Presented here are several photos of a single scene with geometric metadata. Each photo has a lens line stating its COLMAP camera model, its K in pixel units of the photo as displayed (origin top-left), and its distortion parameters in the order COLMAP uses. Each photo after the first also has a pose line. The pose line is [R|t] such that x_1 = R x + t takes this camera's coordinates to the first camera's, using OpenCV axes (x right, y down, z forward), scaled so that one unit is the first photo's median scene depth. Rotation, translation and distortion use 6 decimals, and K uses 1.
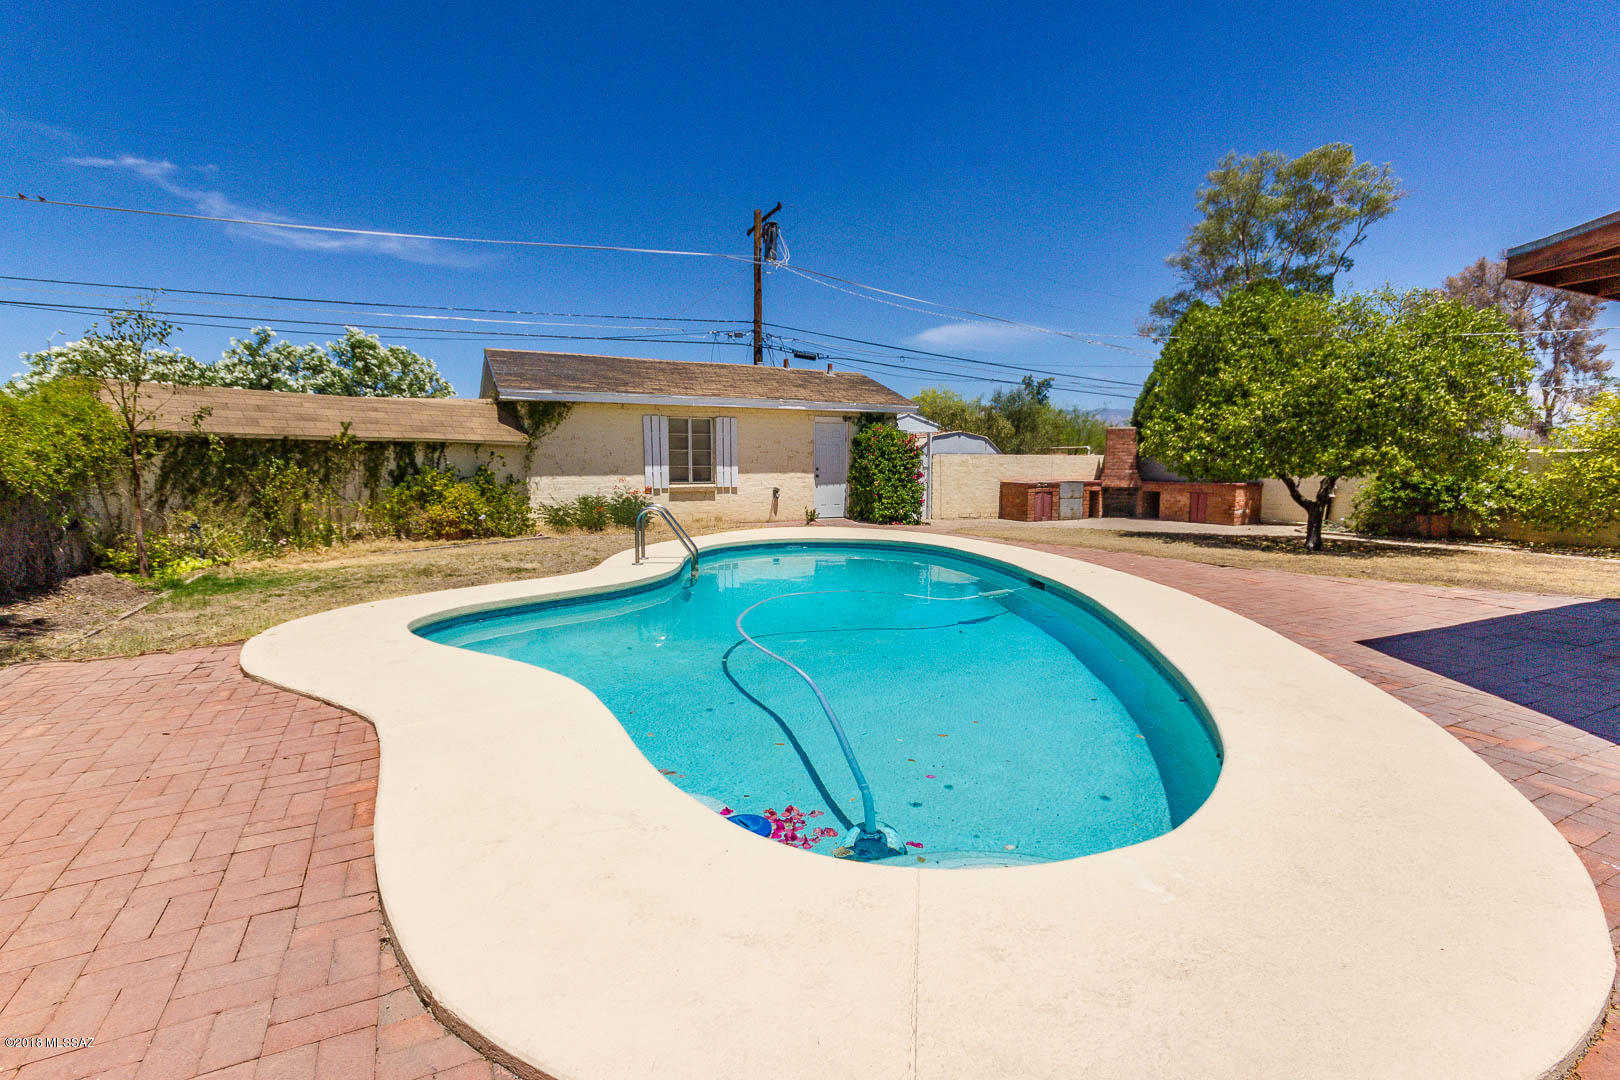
lens RADIAL K [[763.4, 0, 813.9], [0, 763.4, 542.0], [0, 0, 1]] dist [0.005481, 0.001038]
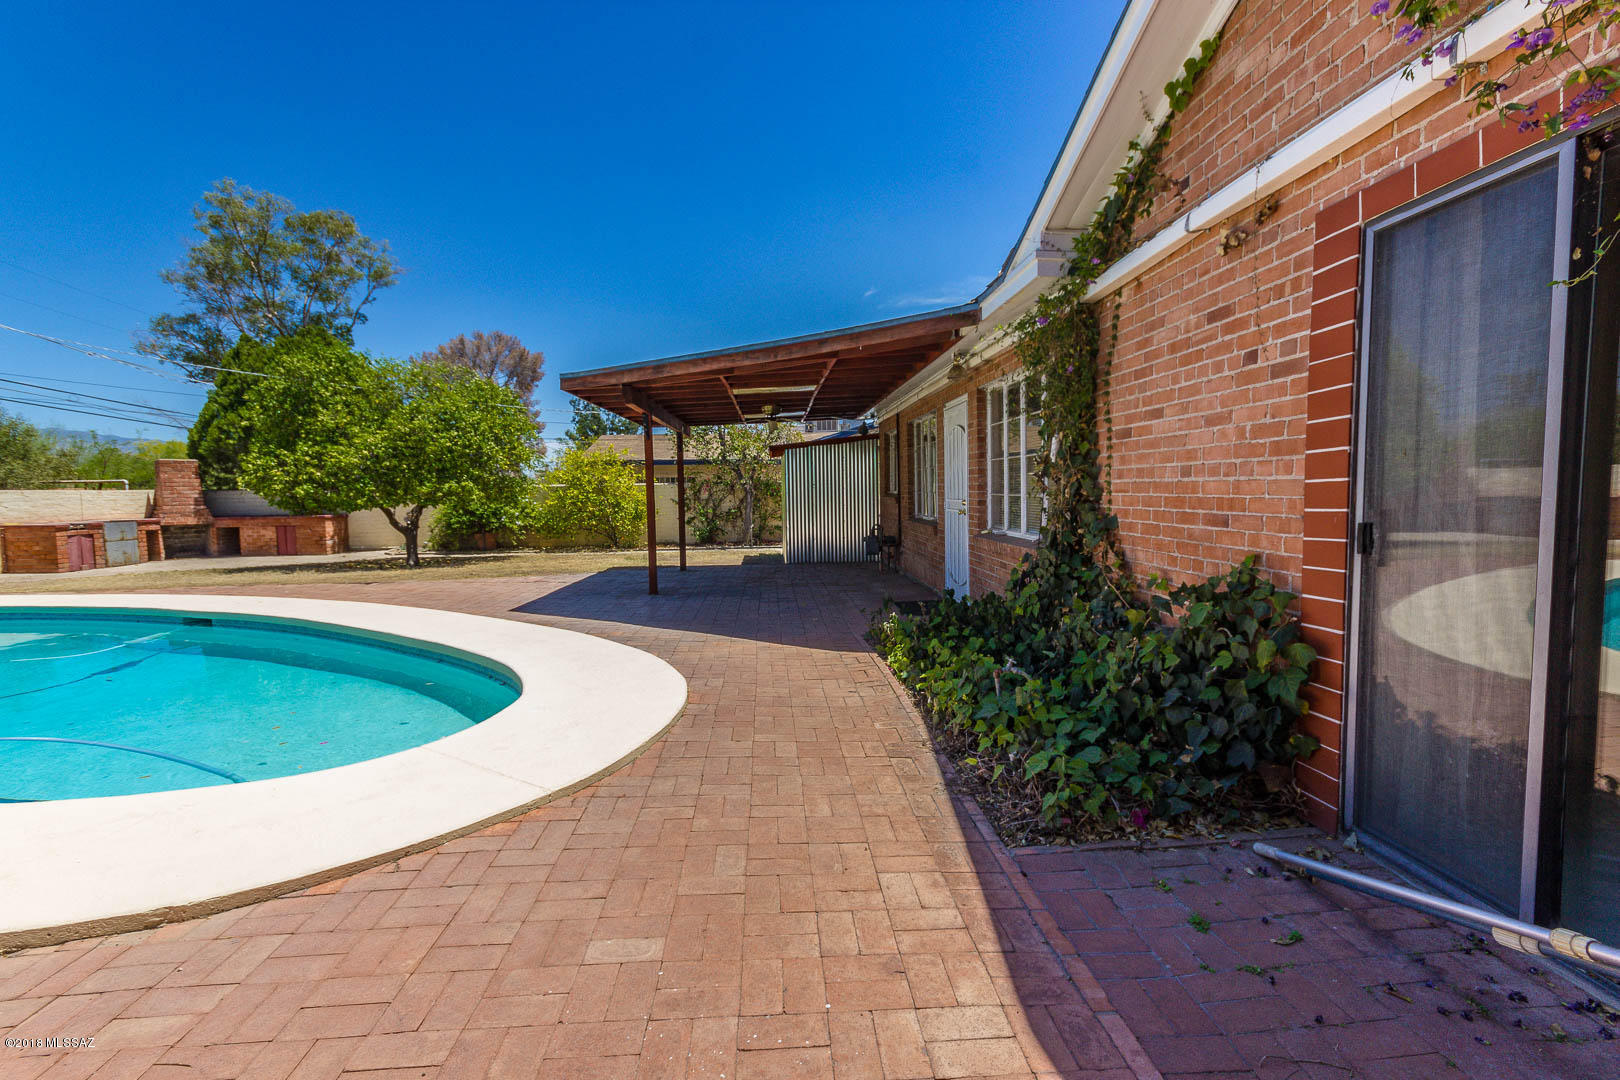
lens RADIAL K [[763.4, 0, 813.9], [0, 763.4, 542.0], [0, 0, 1]] dist [0.005481, 0.001038]
pose [[0.411332, -0.065301, 0.909143, -0.151768], [0.107310, 0.993963, 0.022843, 0.010105], [-0.905147, 0.088164, 0.415857, -0.070136]]
